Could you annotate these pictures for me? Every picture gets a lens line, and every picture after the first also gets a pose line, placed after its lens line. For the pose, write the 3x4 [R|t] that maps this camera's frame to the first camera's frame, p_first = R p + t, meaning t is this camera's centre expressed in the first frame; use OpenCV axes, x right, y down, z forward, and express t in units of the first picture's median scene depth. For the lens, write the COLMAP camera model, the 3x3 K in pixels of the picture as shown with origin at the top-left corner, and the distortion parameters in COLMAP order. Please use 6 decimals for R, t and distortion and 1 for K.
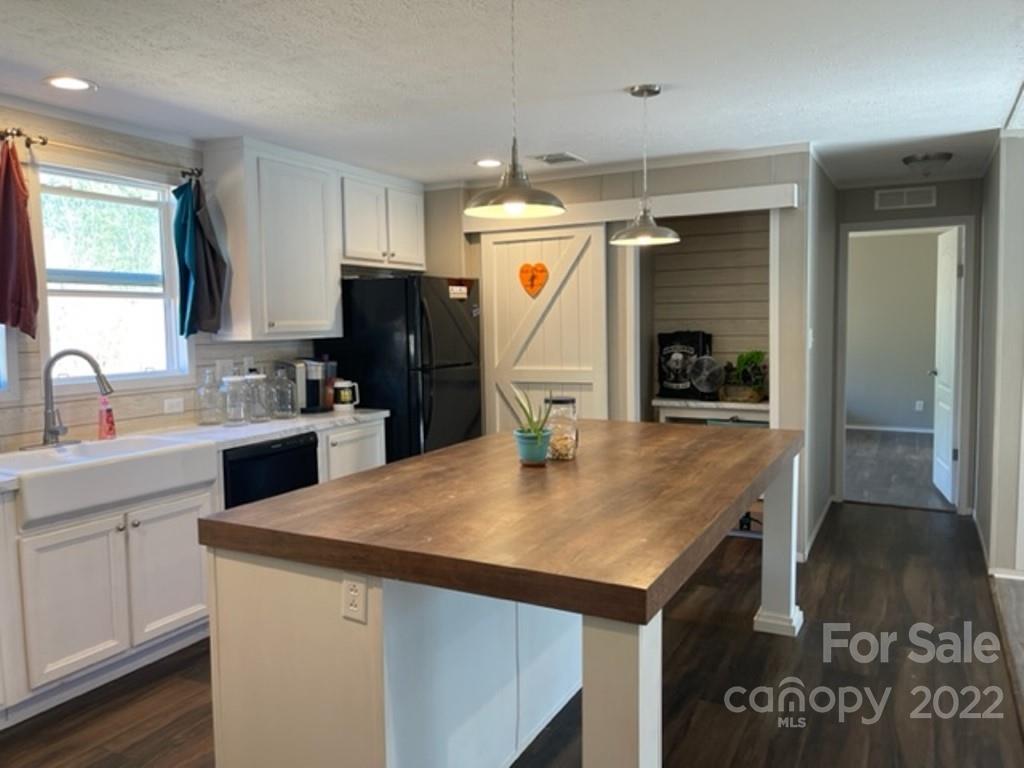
lens RADIAL K [[764.2, 0, 518.2], [0, 764.2, 377.4], [0, 0, 1]] dist [0.062131, -0.092490]
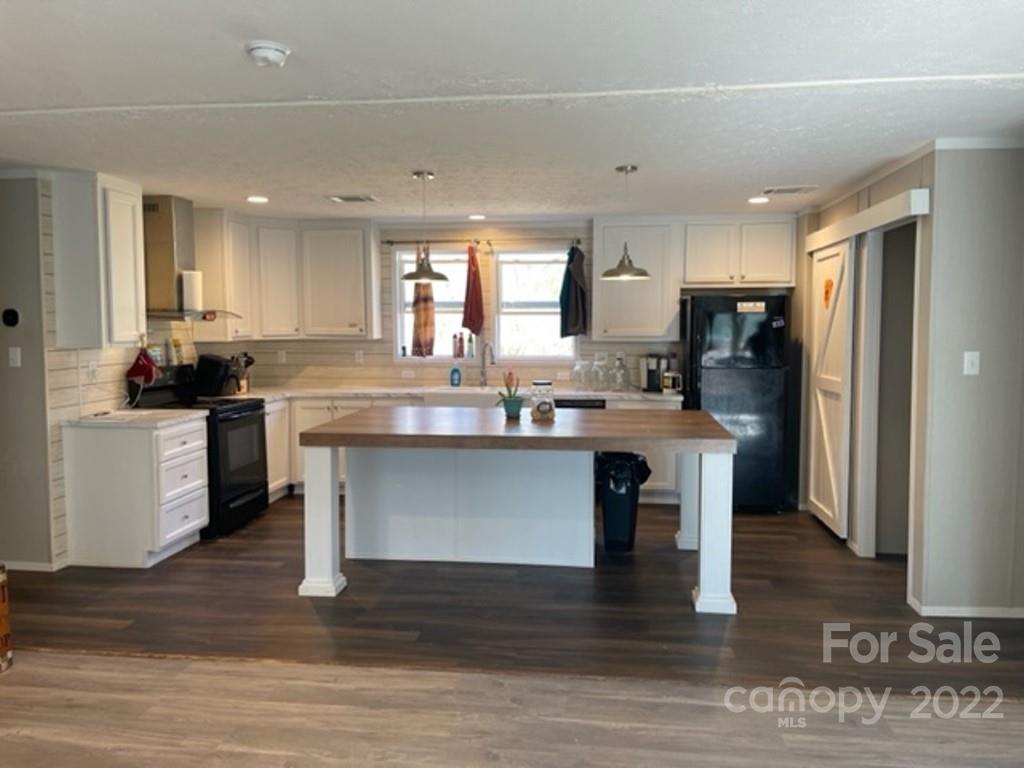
lens RADIAL K [[764.2, 0, 518.2], [0, 764.2, 377.4], [0, 0, 1]] dist [0.062131, -0.092490]
pose [[0.355433, 0.080597, -0.931220, 0.979563], [-0.075861, 0.995476, 0.057203, -0.044842], [0.931618, 0.050311, 0.359939, 0.240713]]
